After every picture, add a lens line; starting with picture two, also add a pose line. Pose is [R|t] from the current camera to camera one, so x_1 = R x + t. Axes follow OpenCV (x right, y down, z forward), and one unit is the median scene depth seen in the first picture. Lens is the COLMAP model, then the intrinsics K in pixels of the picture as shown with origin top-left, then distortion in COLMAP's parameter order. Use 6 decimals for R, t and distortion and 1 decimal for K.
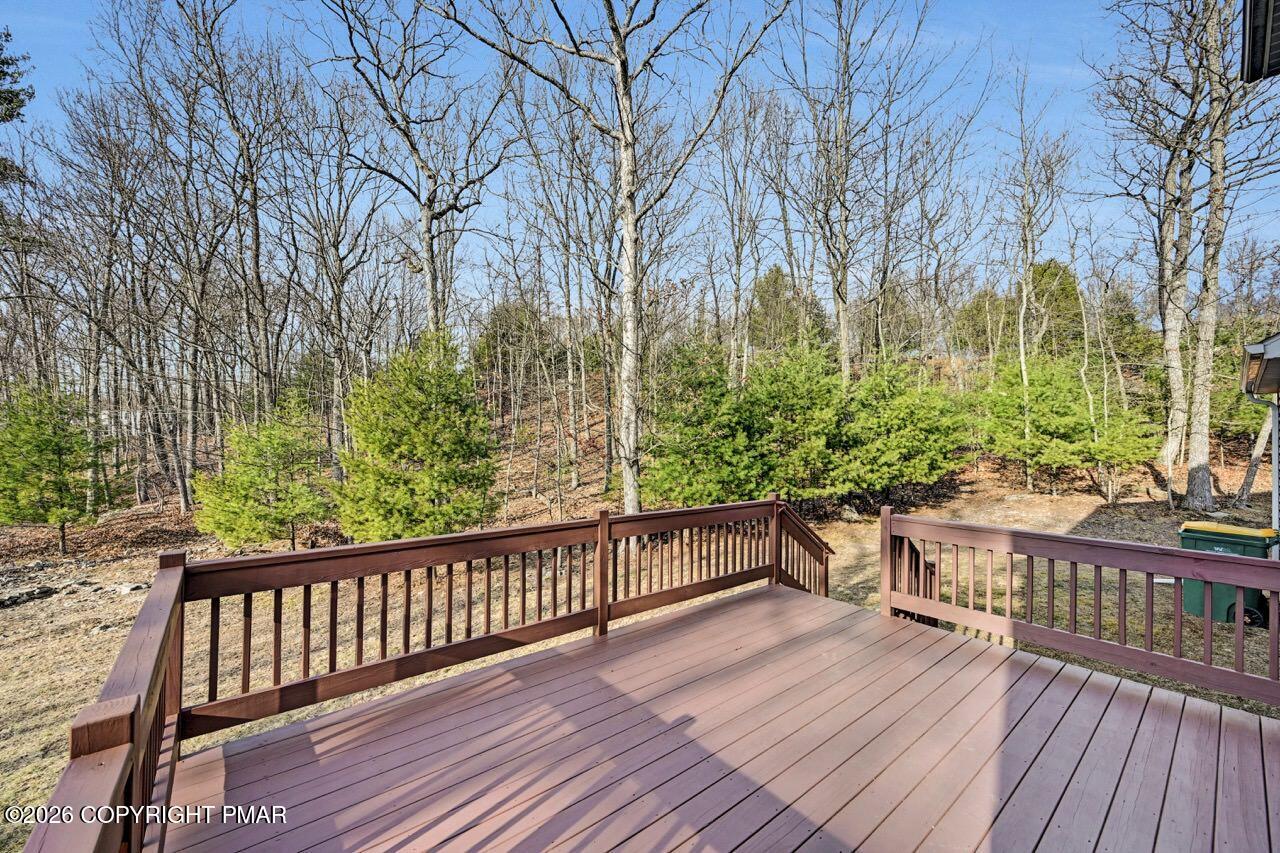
lens RADIAL K [[495.4, 0, 641.9], [0, 495.4, 429.2], [0, 0, 1]] dist [-0.004103, -0.000449]
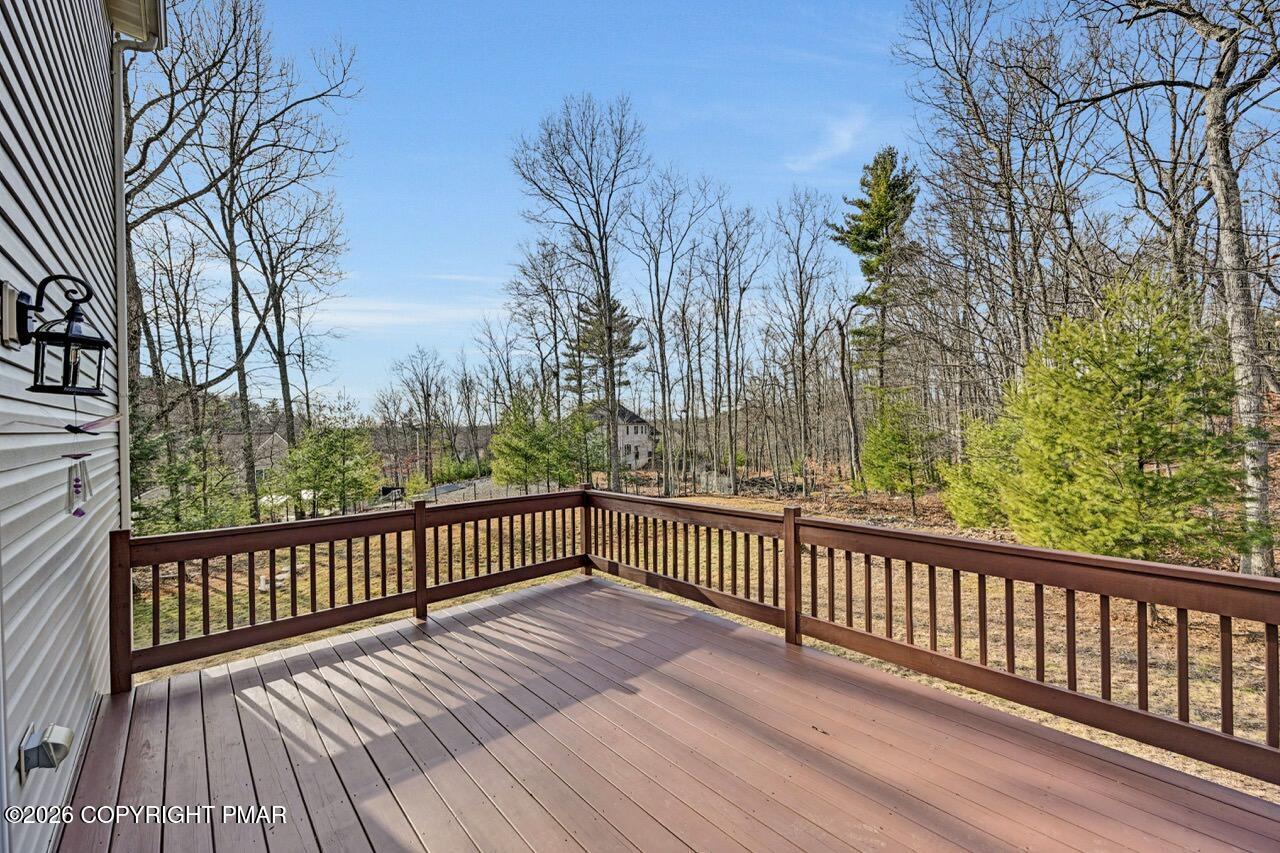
lens RADIAL K [[495.4, 0, 644.1], [0, 495.4, 432.8], [0, 0, 1]] dist [-0.004103, -0.000449]
pose [[0.056928, -0.010110, -0.998327, 0.306304], [0.032241, 0.999446, -0.008283, 0.009457], [0.997858, -0.031715, 0.057223, 0.257132]]
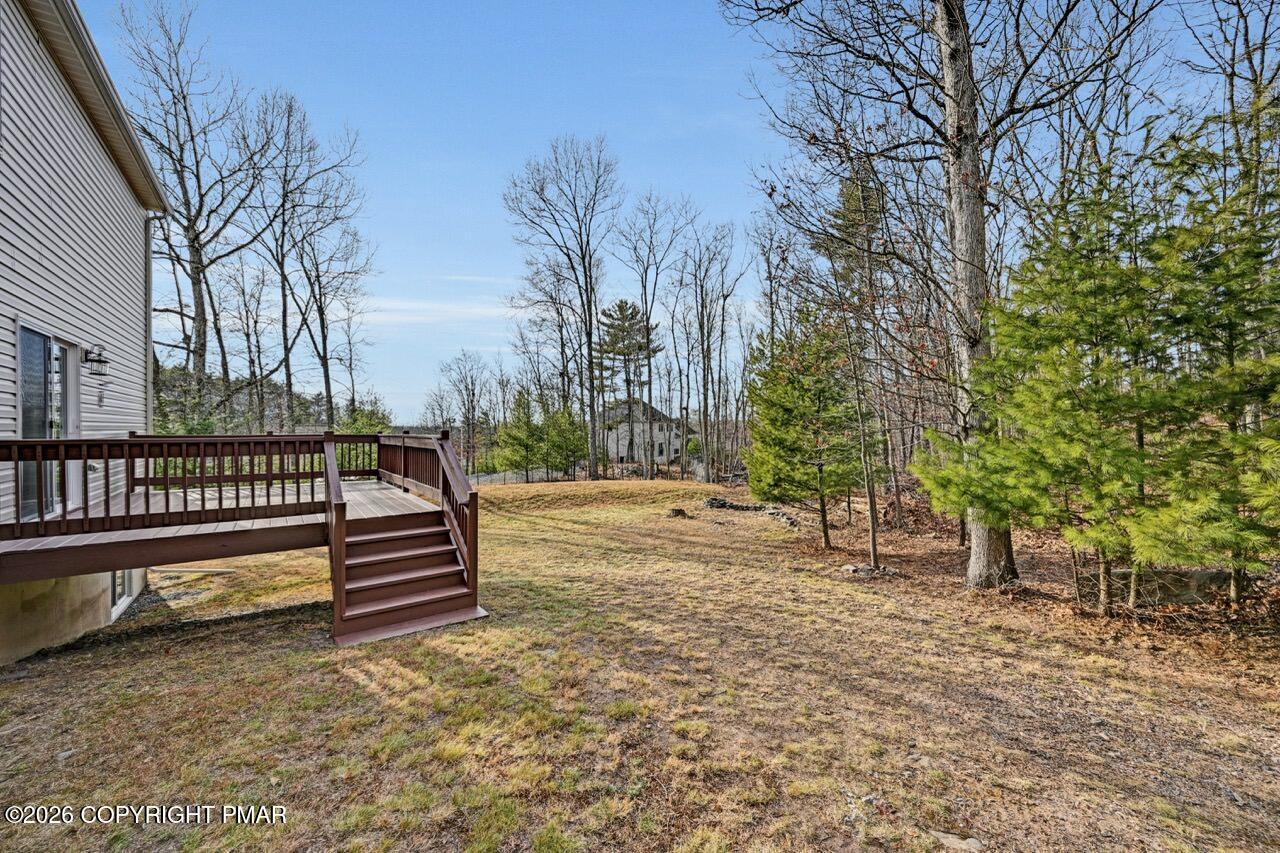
lens RADIAL K [[495.4, 0, 645.7], [0, 495.4, 427.5], [0, 0, 1]] dist [-0.004103, -0.000449]
pose [[-0.064773, -0.021673, -0.997665, 0.674698], [0.016930, 0.999596, -0.022814, 0.073094], [0.997756, -0.018368, -0.064380, 0.786912]]
